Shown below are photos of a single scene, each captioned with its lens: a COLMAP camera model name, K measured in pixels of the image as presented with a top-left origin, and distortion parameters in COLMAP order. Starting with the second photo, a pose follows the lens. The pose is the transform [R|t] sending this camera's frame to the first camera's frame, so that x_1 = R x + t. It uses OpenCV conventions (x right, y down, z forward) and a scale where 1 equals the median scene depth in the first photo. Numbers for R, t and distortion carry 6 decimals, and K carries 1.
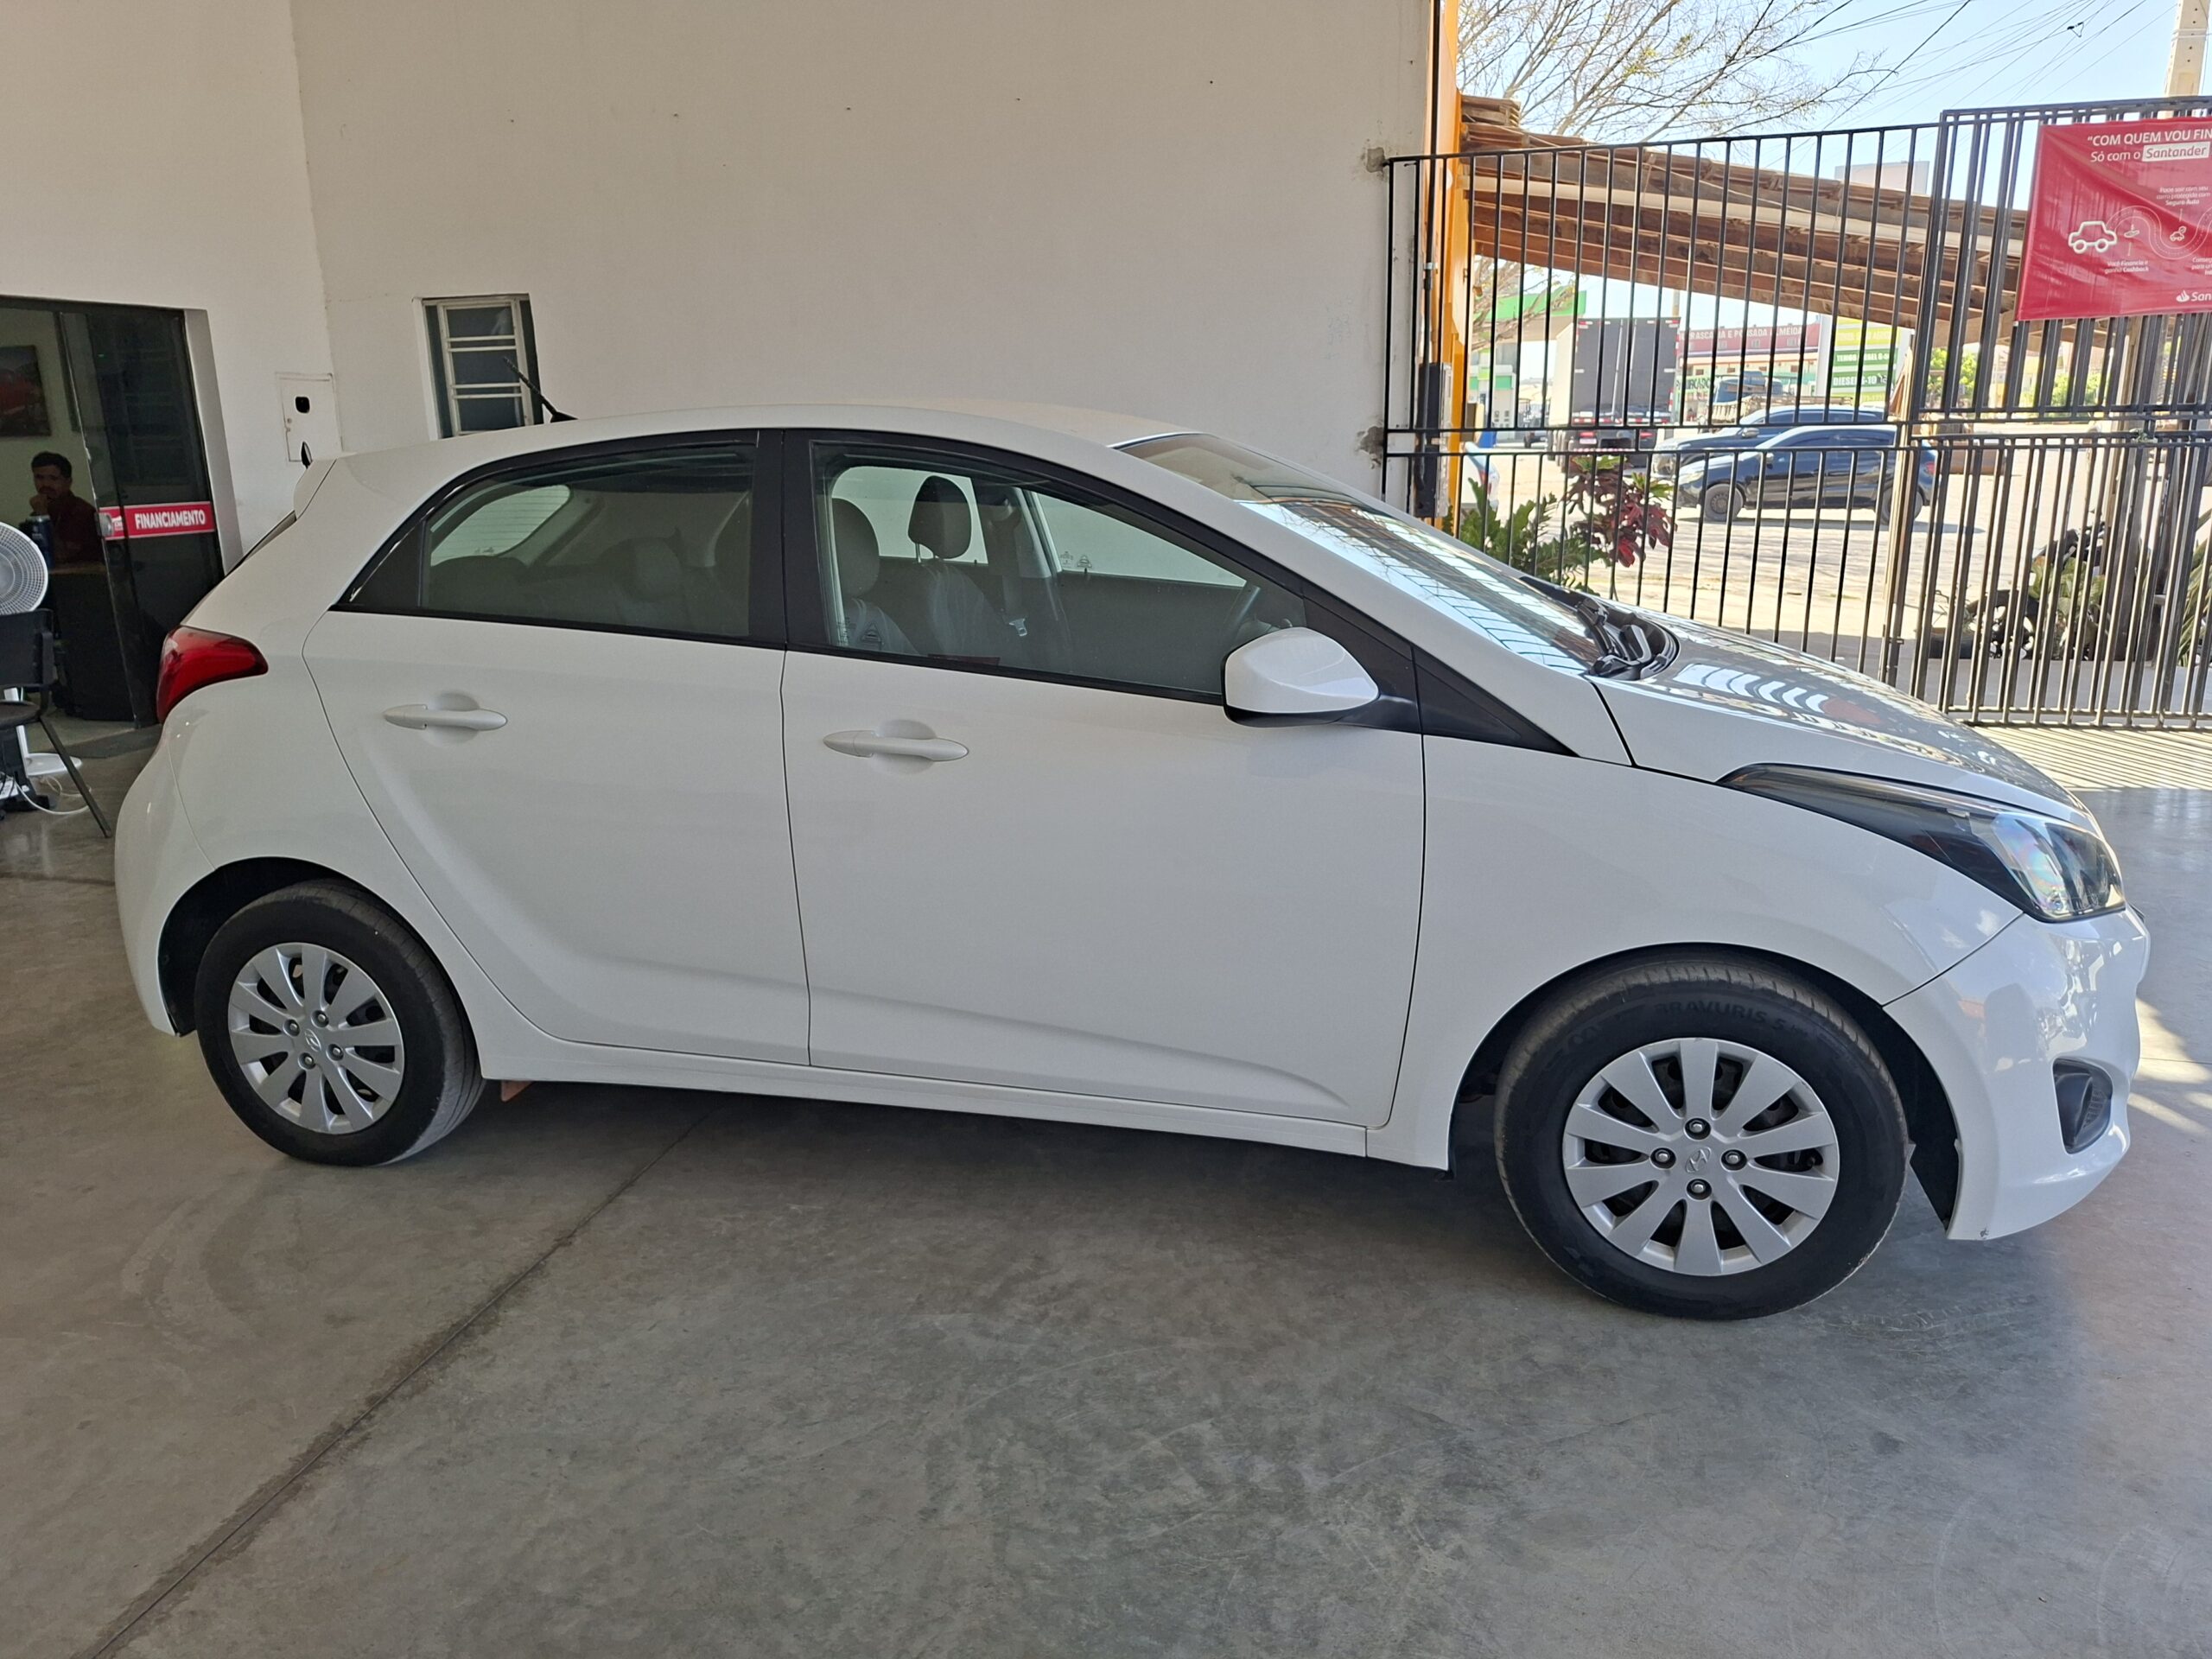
lens RADIAL K [[1509.3, 0, 1147.1], [0, 1509.3, 823.3], [0, 0, 1]] dist [0.076704, -0.069623]
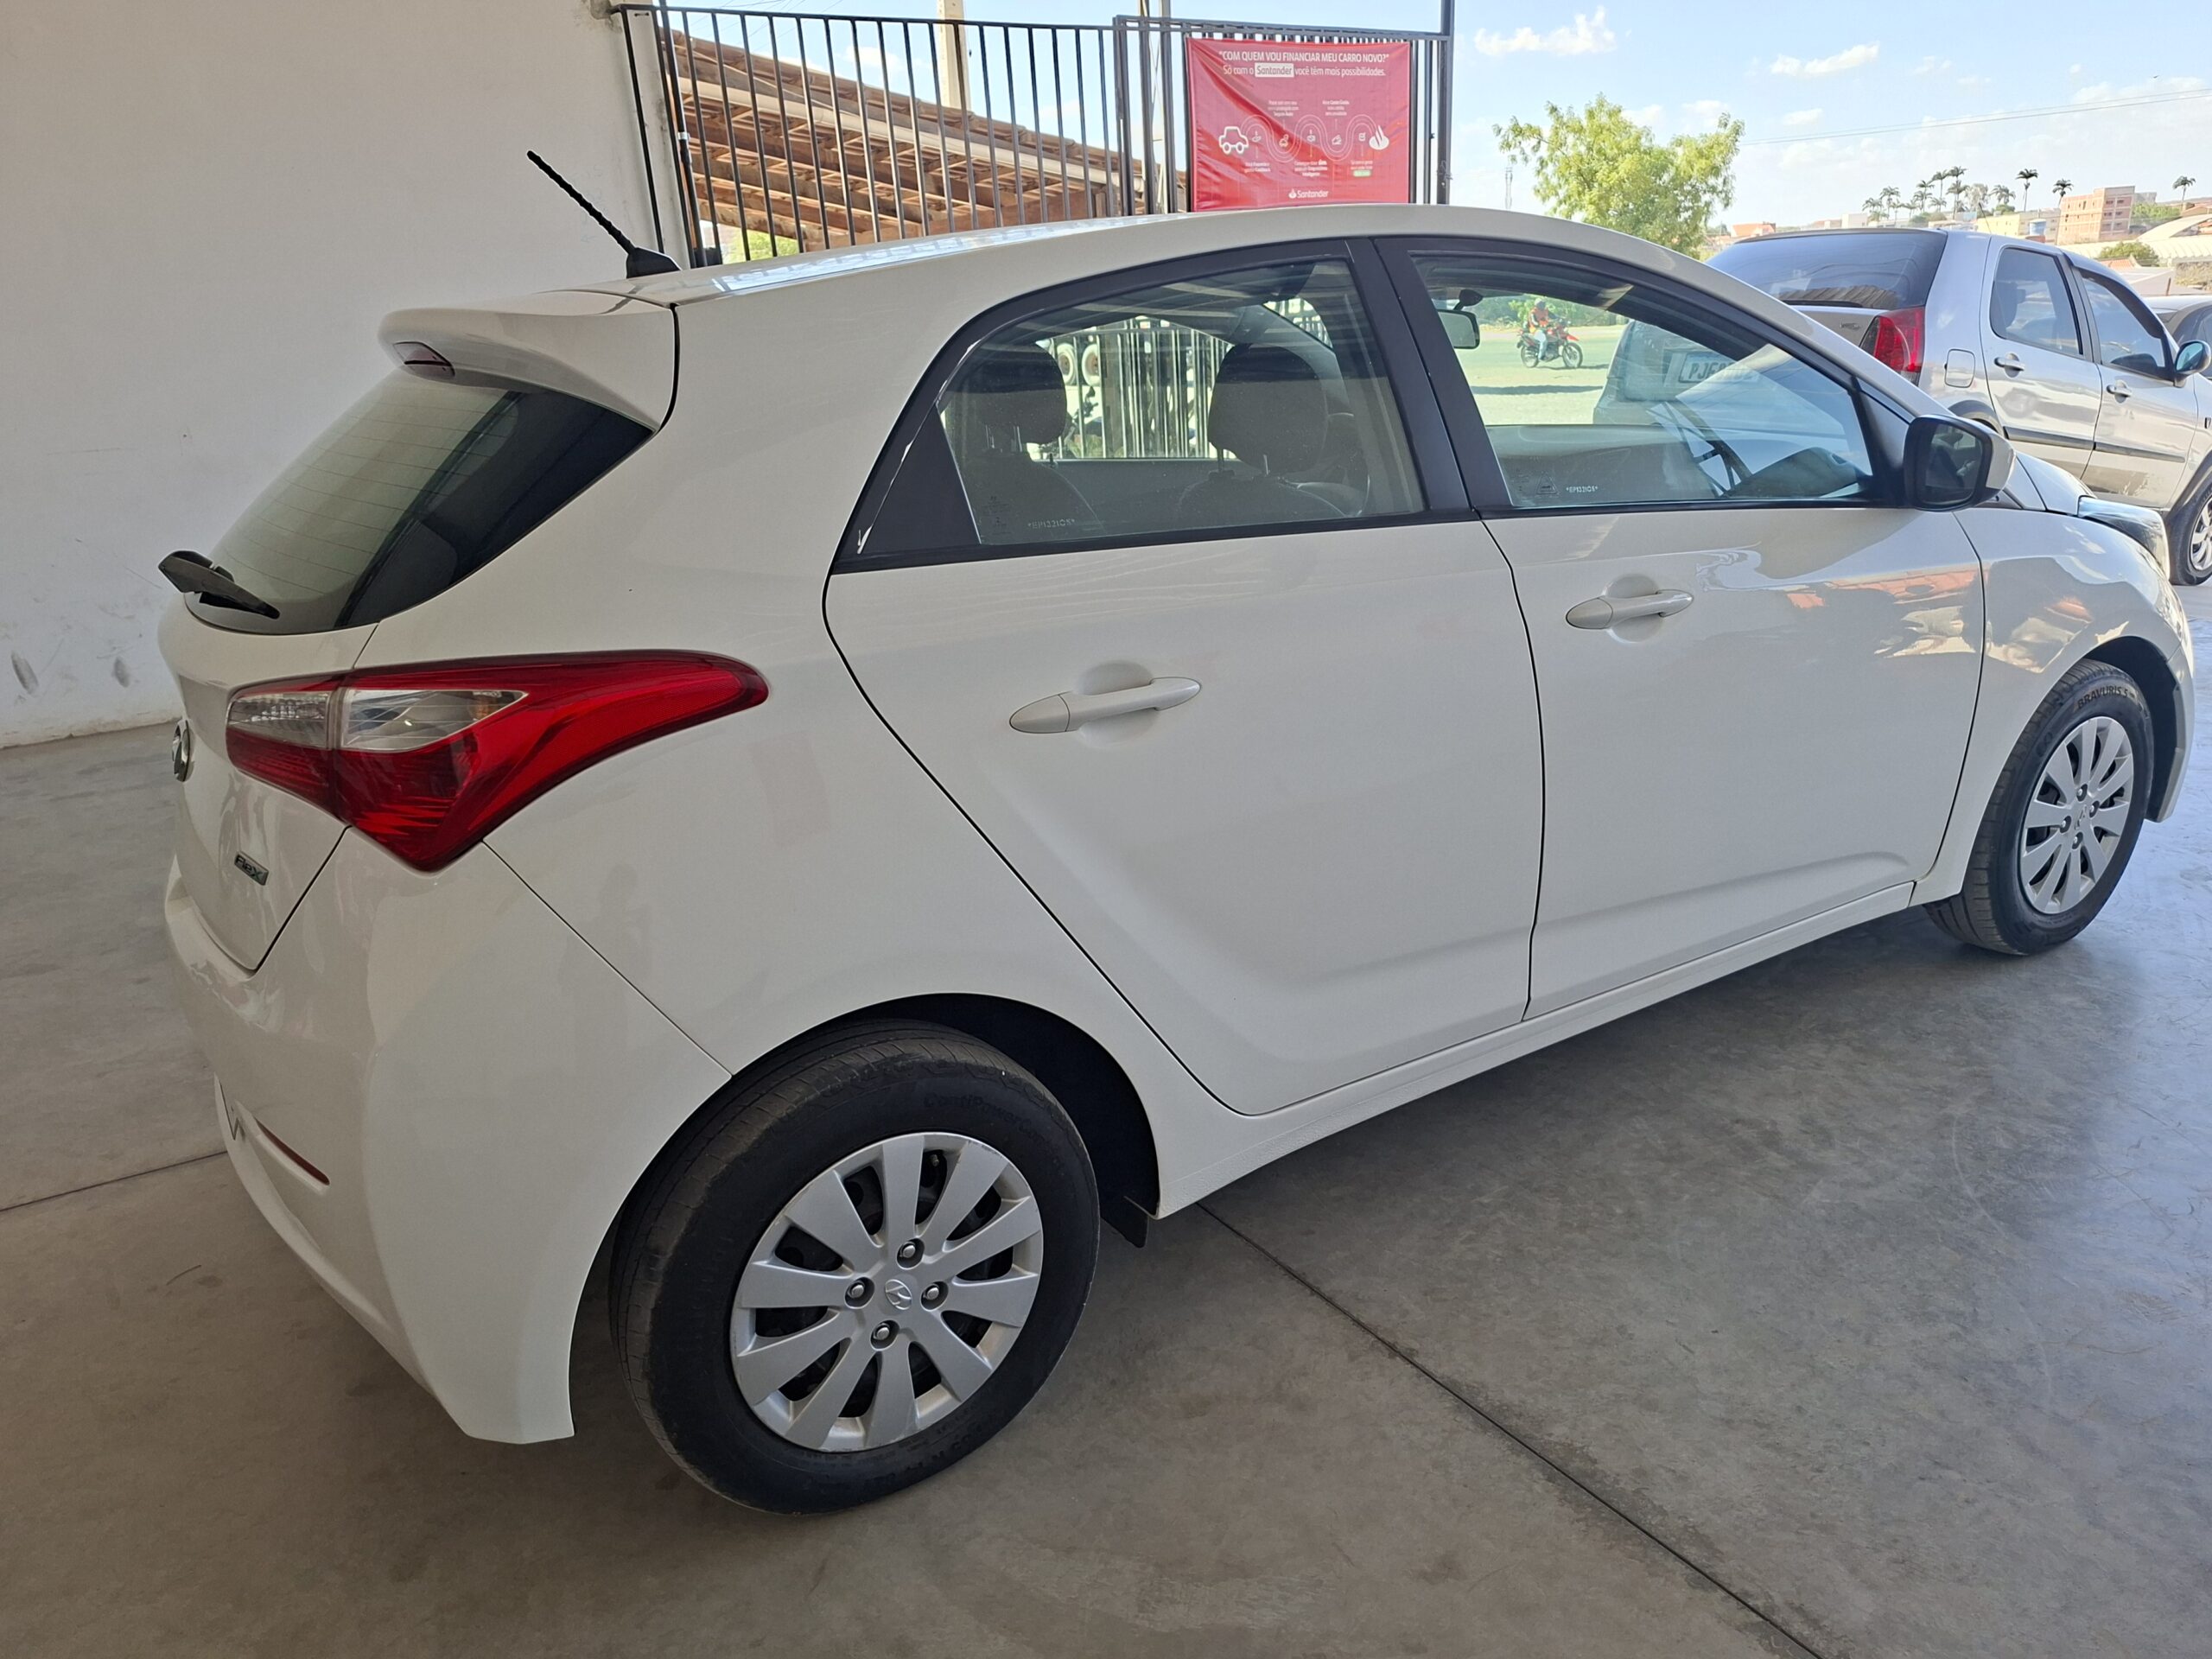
lens RADIAL K [[1509.3, 0, 1147.1], [0, 1509.3, 823.3], [0, 0, 1]] dist [0.076704, -0.069623]
pose [[0.686864, -0.253074, 0.681301, -0.891245], [0.221627, 0.965702, 0.135281, -0.102201], [-0.692170, 0.058075, 0.719394, 0.526931]]
